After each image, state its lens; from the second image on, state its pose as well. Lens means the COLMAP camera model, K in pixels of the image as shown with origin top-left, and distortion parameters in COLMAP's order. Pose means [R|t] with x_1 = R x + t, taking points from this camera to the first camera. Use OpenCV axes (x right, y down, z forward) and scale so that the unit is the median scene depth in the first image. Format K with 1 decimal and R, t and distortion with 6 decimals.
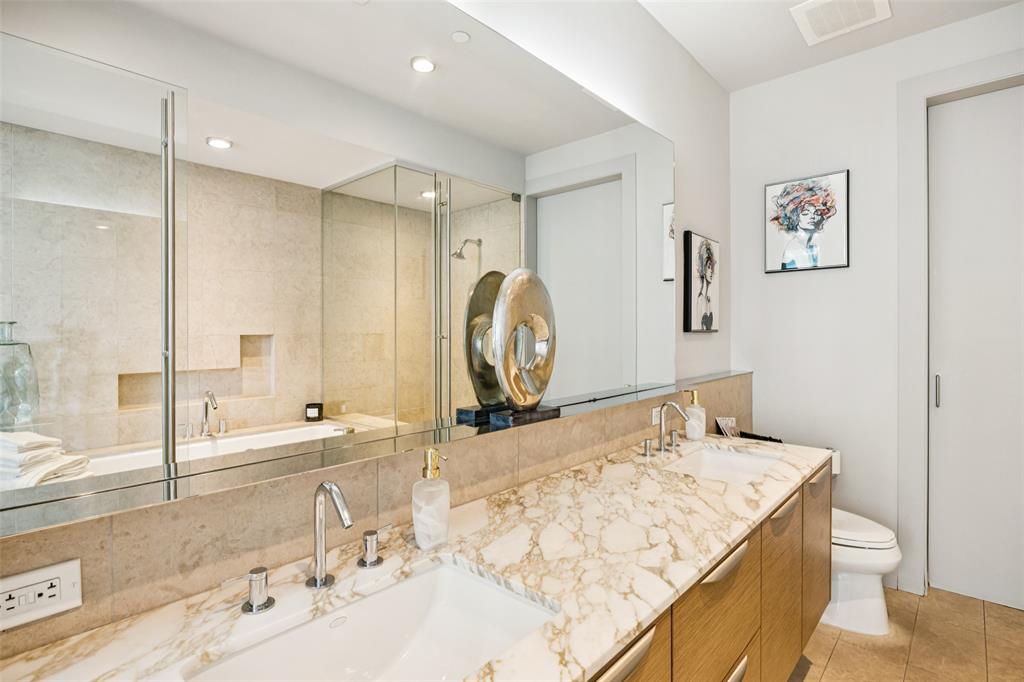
lens RADIAL K [[508.6, 0, 510.5], [0, 508.6, 335.6], [0, 0, 1]] dist [-0.004022, -0.000166]
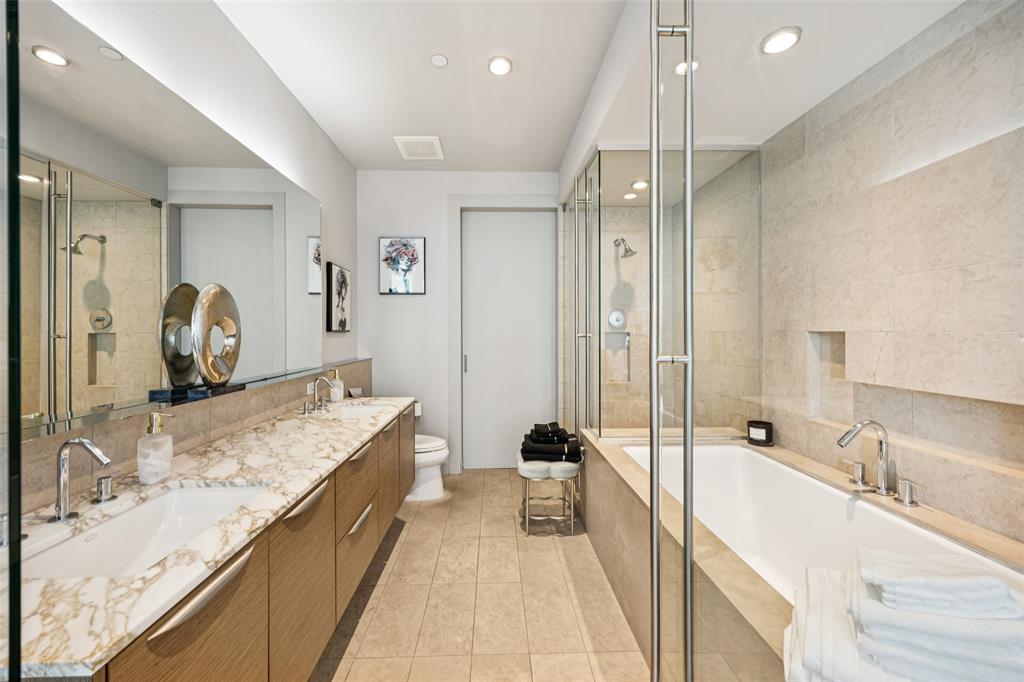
lens RADIAL K [[401.5, 0, 509.7], [0, 401.5, 334.1], [0, 0, 1]] dist [-0.007424, -0.000532]
pose [[0.711752, -0.000528, 0.702431, -0.138490], [0.003901, 0.999987, -0.003201, 0.009103], [-0.702420, 0.005019, 0.711745, -0.274663]]
